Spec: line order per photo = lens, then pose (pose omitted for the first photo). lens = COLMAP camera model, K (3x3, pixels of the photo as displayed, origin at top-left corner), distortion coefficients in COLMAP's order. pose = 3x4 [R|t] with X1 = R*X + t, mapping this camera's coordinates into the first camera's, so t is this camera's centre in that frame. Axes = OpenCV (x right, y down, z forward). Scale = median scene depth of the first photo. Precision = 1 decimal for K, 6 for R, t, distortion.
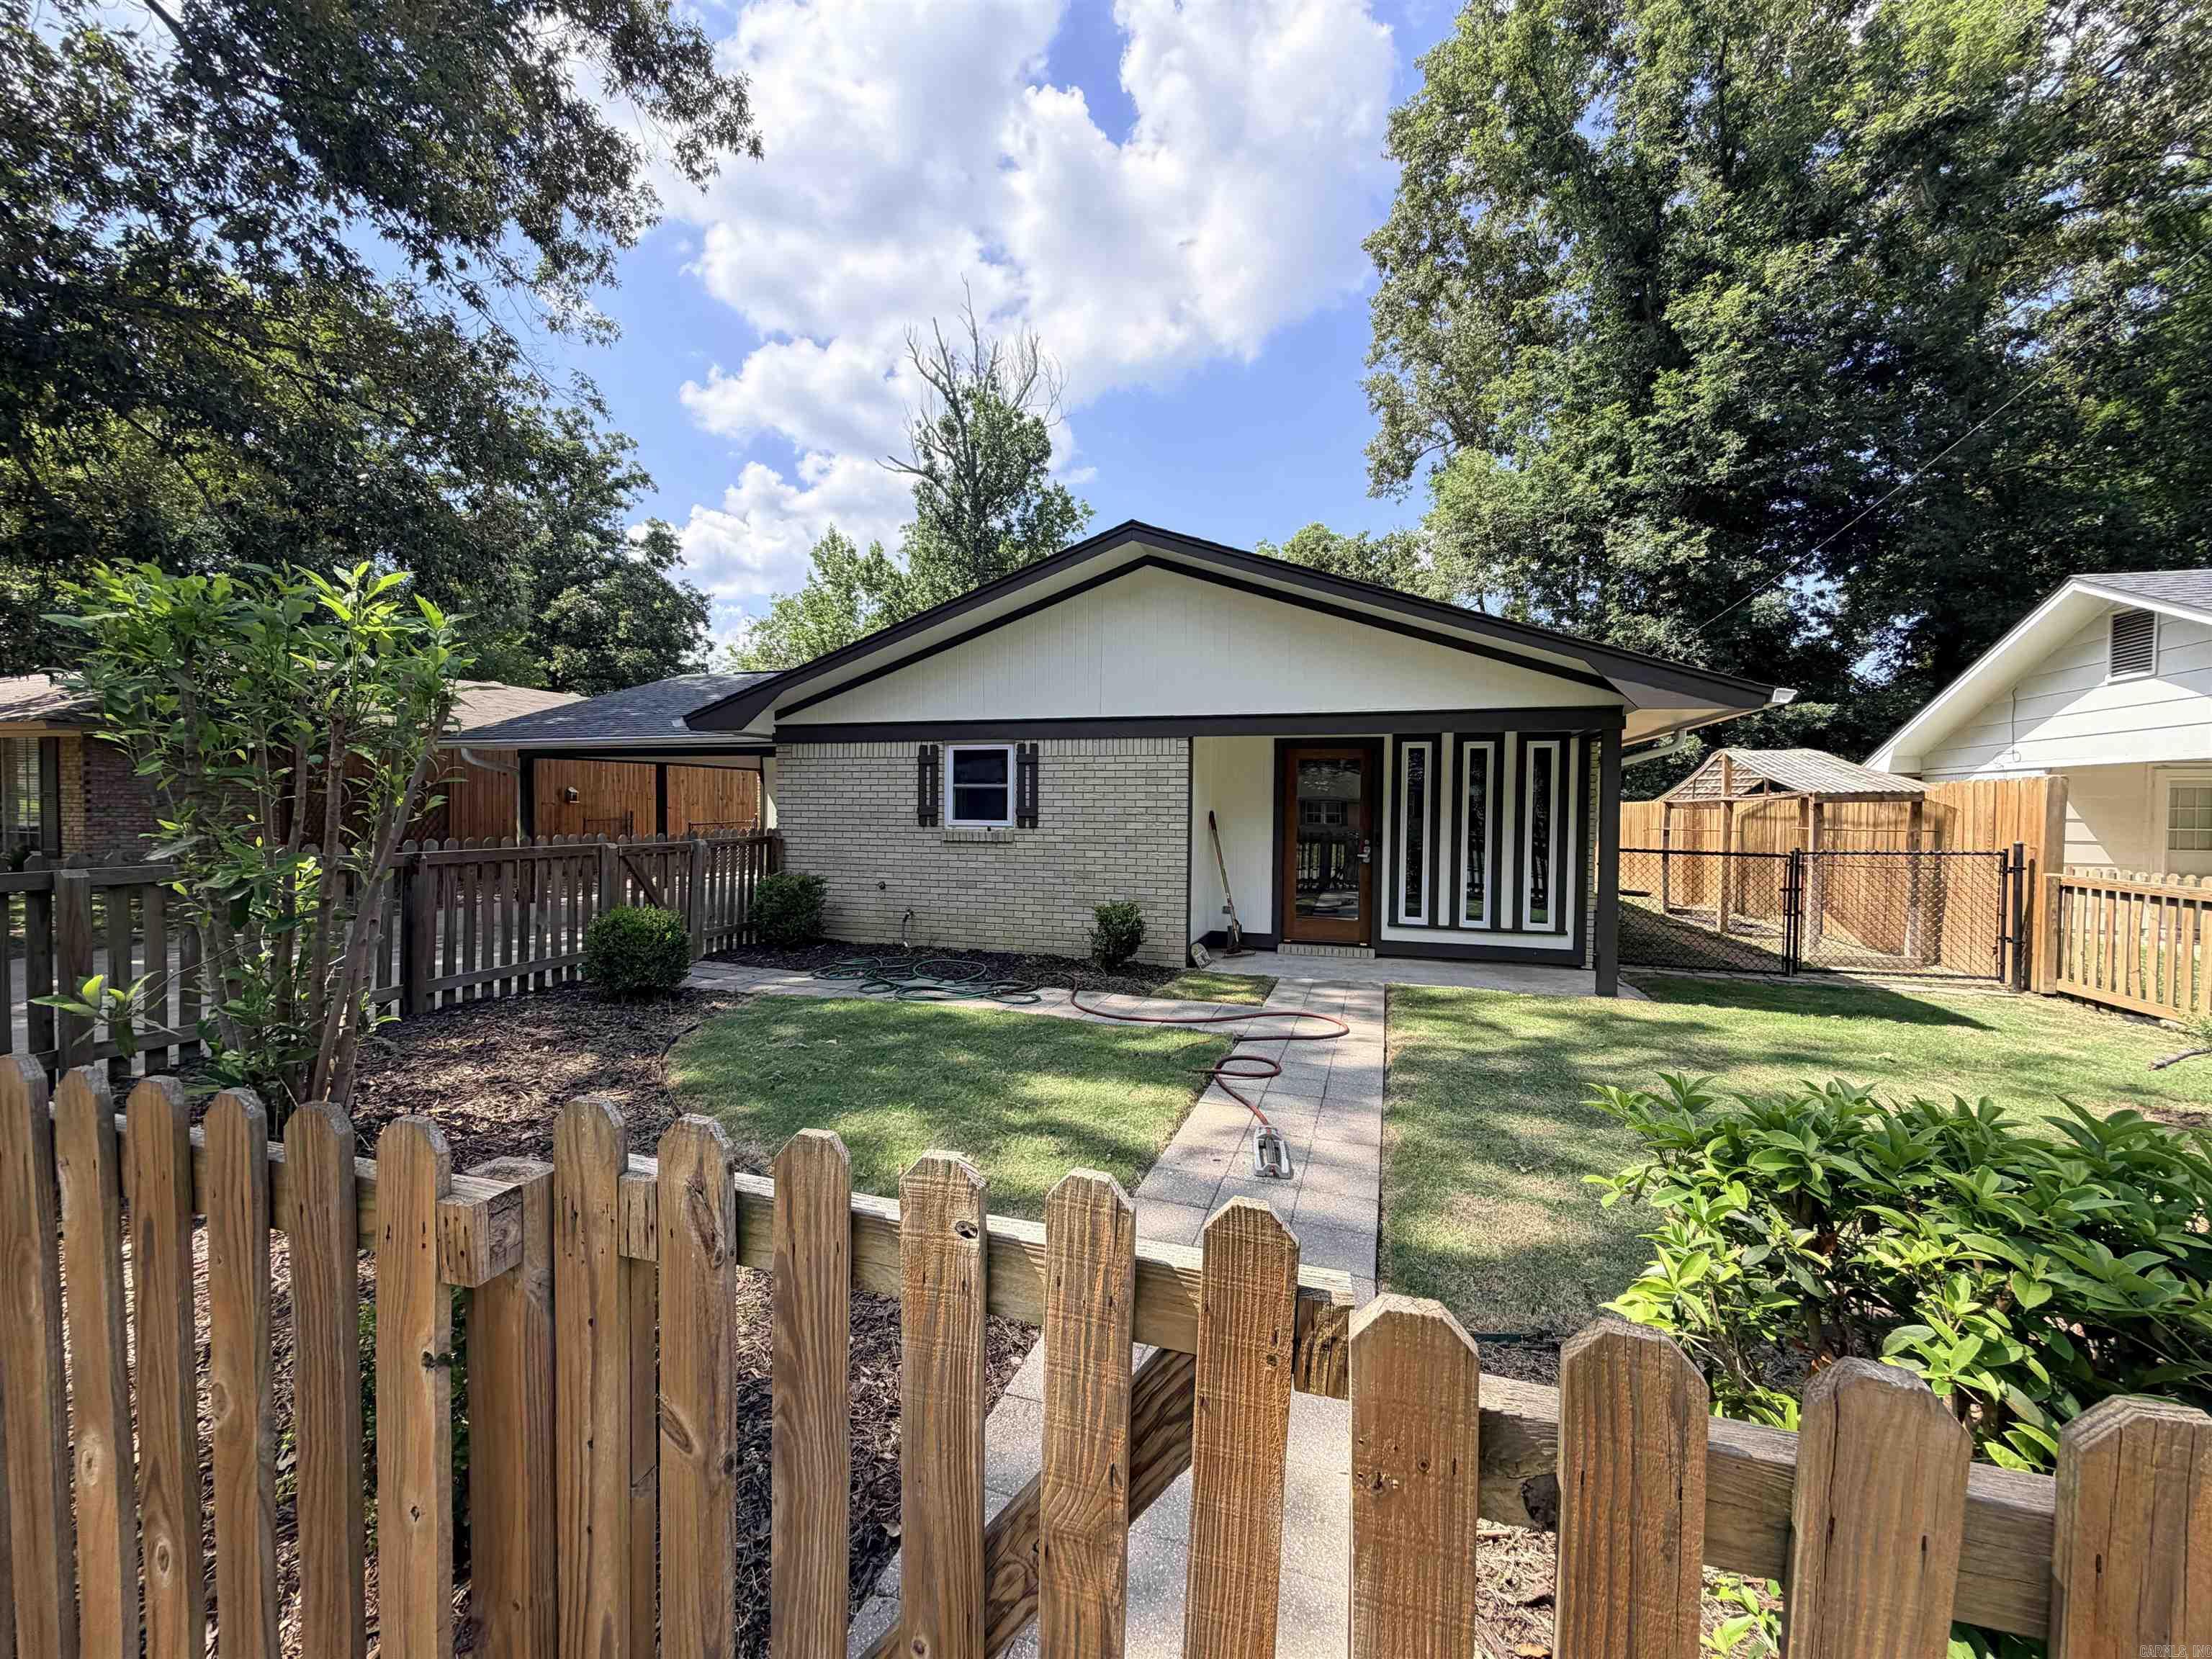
lens RADIAL K [[885.1, 0, 1094.8], [0, 885.1, 840.0], [0, 0, 1]] dist [-0.000007, -0.000910]
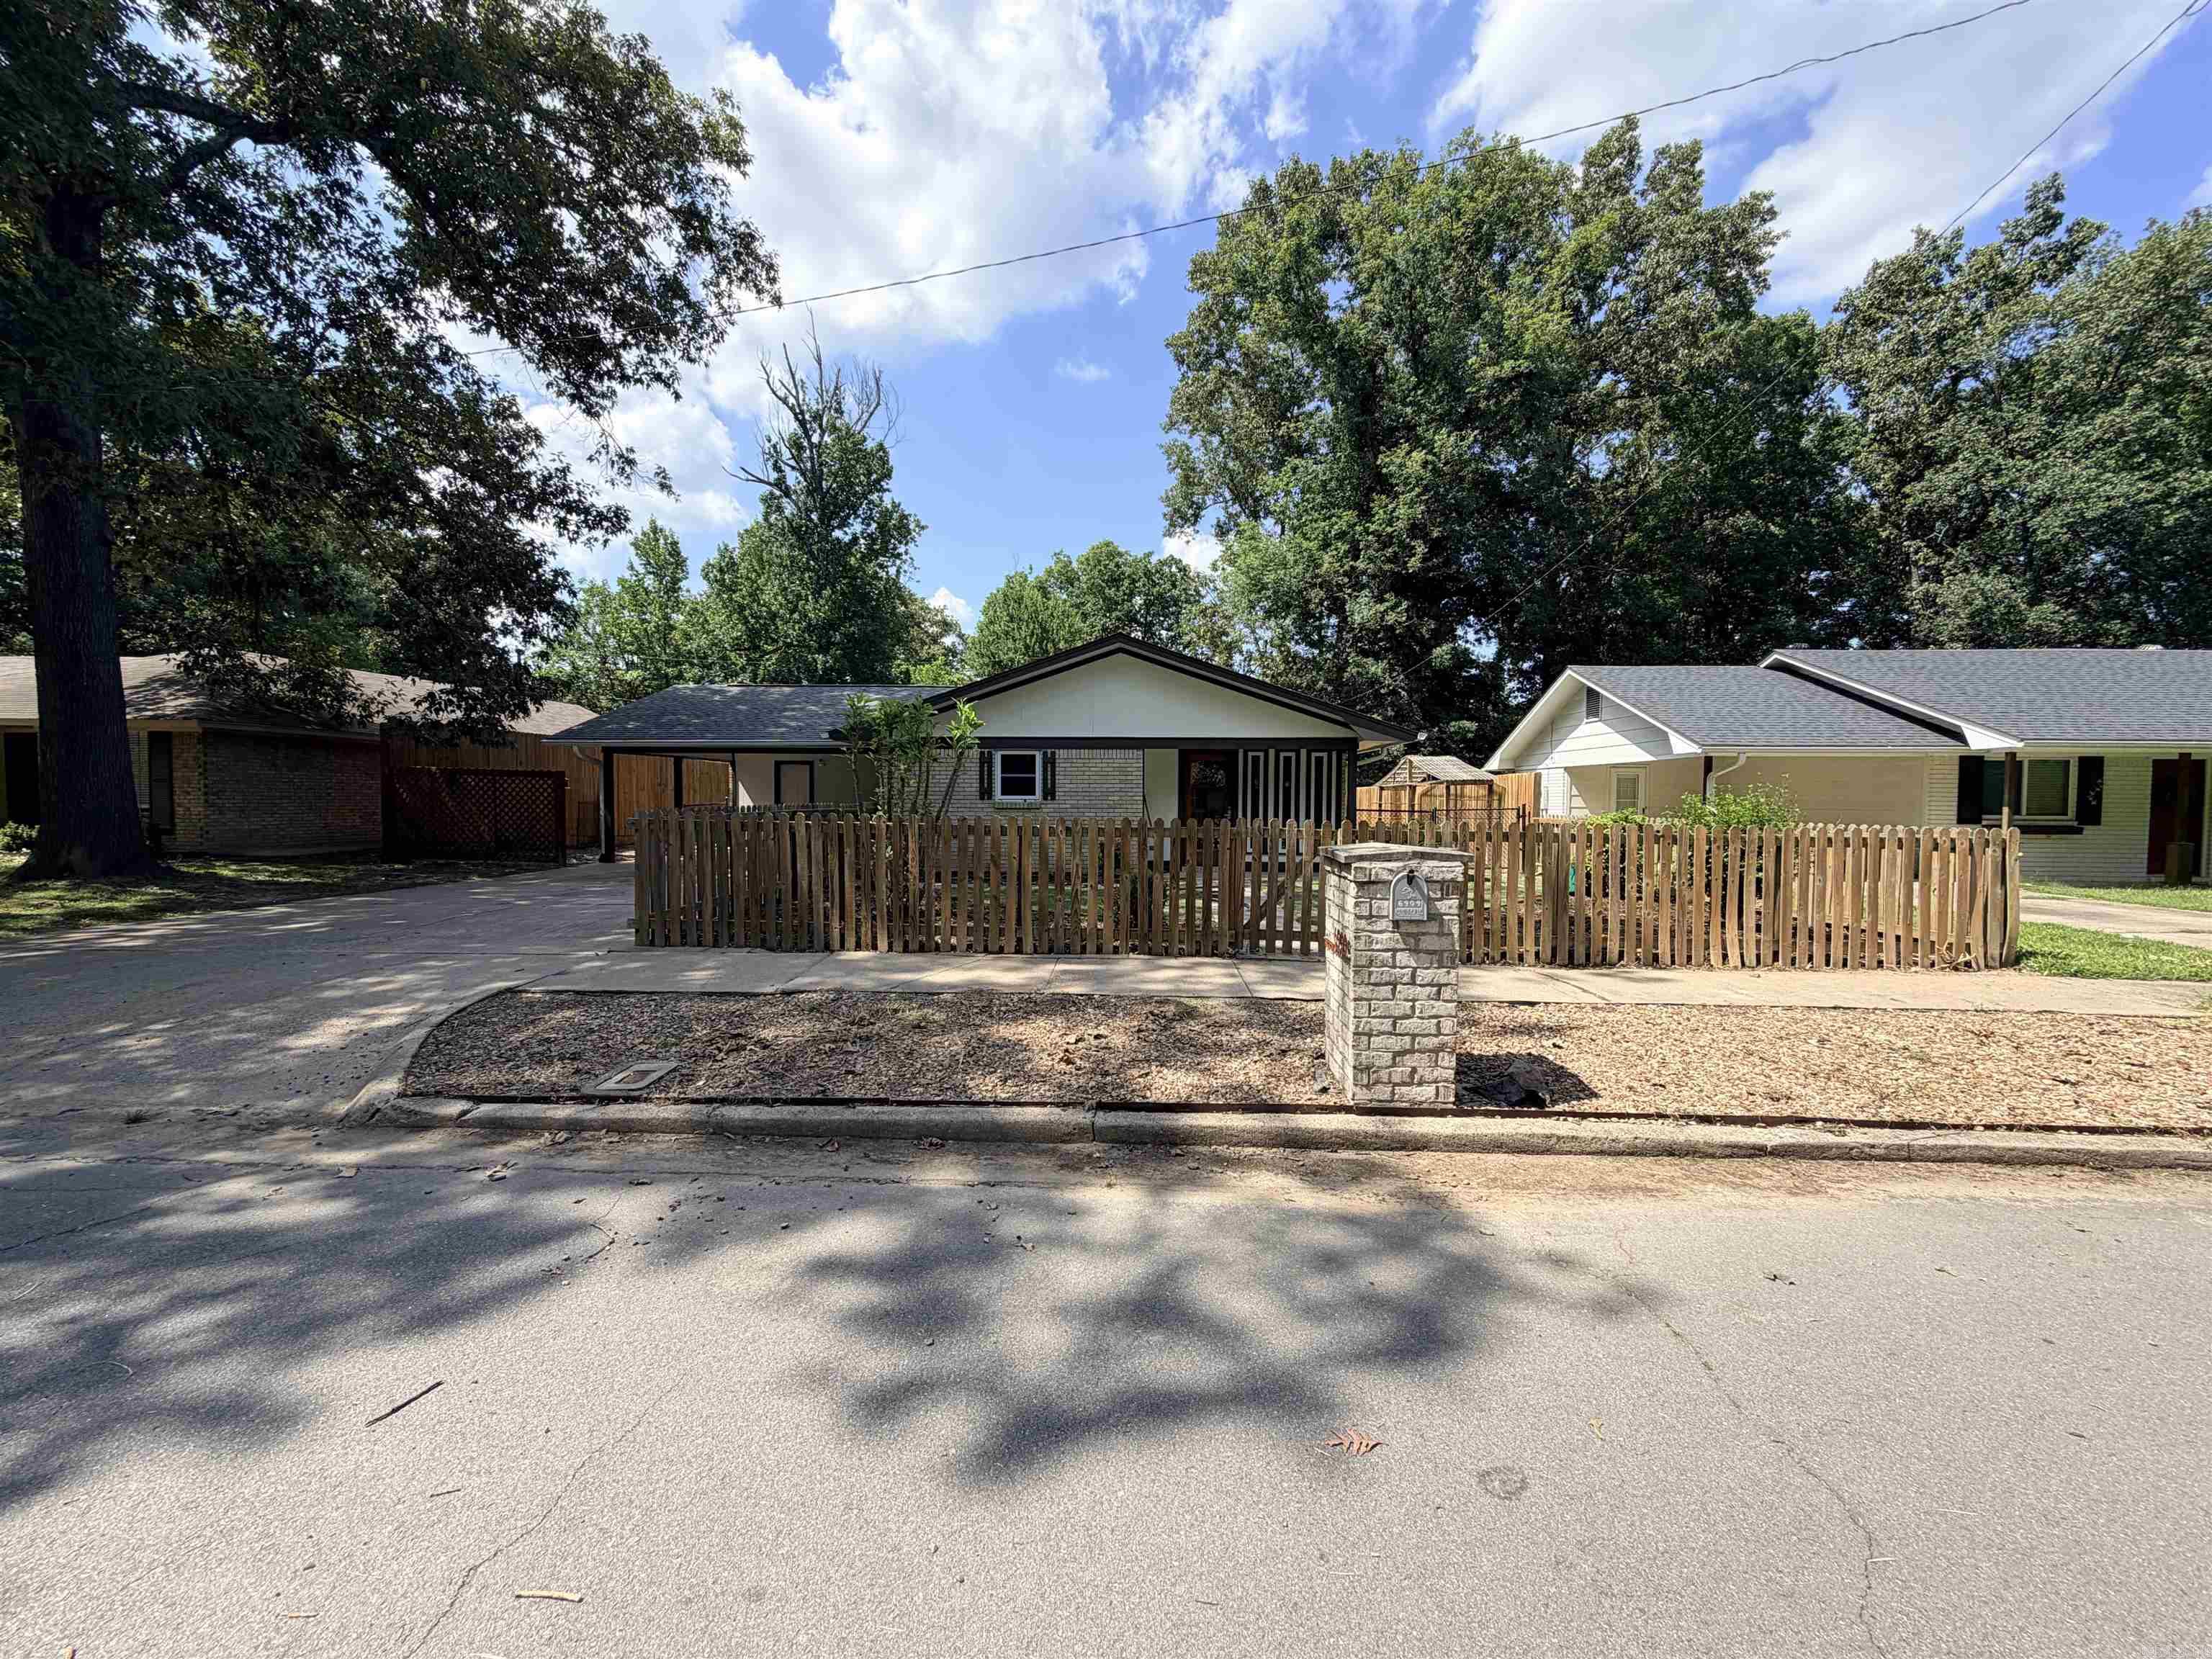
lens RADIAL K [[885.1, 0, 1112.7], [0, 885.1, 828.9], [0, 0, 1]] dist [-0.000007, -0.000910]
pose [[0.963914, -0.013155, 0.265890, -0.164026], [0.013701, 0.999906, -0.000197, 0.017475], [-0.265863, 0.003833, 0.964003, -0.270993]]
